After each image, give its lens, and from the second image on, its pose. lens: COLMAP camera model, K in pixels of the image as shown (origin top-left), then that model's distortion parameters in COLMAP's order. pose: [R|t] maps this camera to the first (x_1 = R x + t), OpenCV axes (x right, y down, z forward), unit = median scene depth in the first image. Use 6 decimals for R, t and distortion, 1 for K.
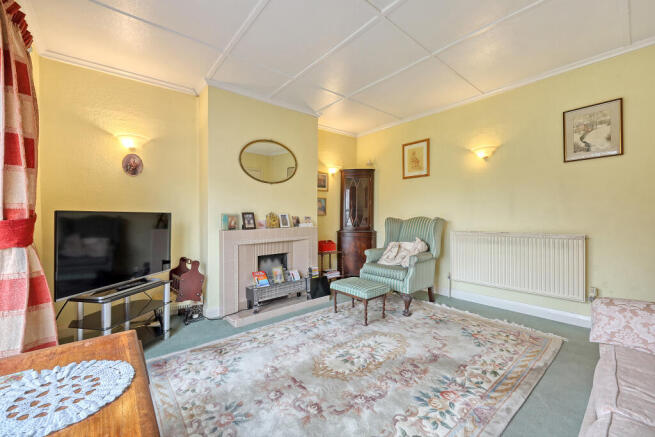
lens RADIAL K [[261.1, 0, 332.4], [0, 261.1, 222.6], [0, 0, 1]] dist [-0.007442, 0.000687]
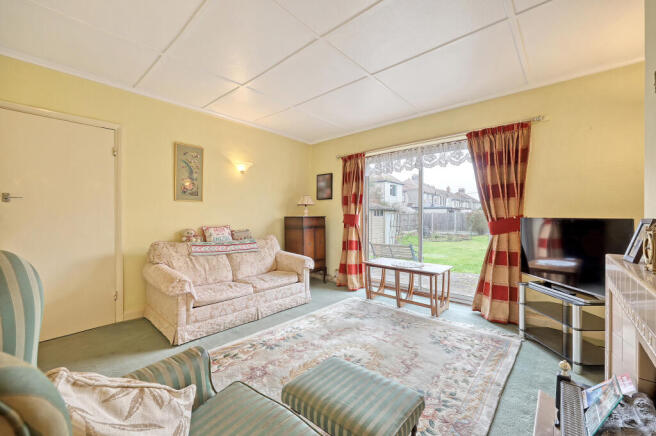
lens RADIAL K [[261.5, 0, 332.5], [0, 261.5, 219.5], [0, 0, 1]] dist [-0.007442, 0.000687]
pose [[-0.989371, 0.005247, -0.145318, 0.229083], [0.000139, 0.999382, 0.035142, -0.062789], [0.145413, 0.034748, -0.988761, 1.625885]]
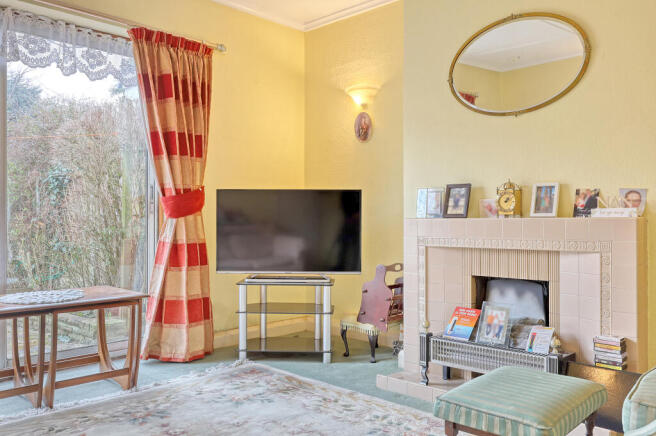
lens RADIAL K [[560.1, 0, 324.9], [0, 560.1, 217.7], [0, 0, 1]] dist [-0.010687, 0.006062]
pose [[0.102918, 0.008723, -0.994652, 0.877014], [-0.024998, 0.999668, 0.006180, 0.031069], [0.994376, 0.024228, 0.103102, 0.797861]]
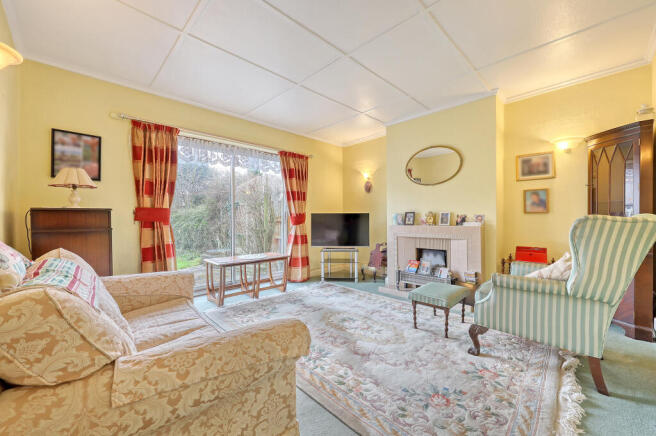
lens RADIAL K [[261.5, 0, 326.8], [0, 261.5, 218.2], [0, 0, 1]] dist [-0.007442, 0.000687]
pose [[0.070559, 0.006869, -0.997484, 1.127350], [-0.018549, 0.999812, 0.005573, -0.010212], [0.997335, 0.018109, 0.070673, 0.636766]]
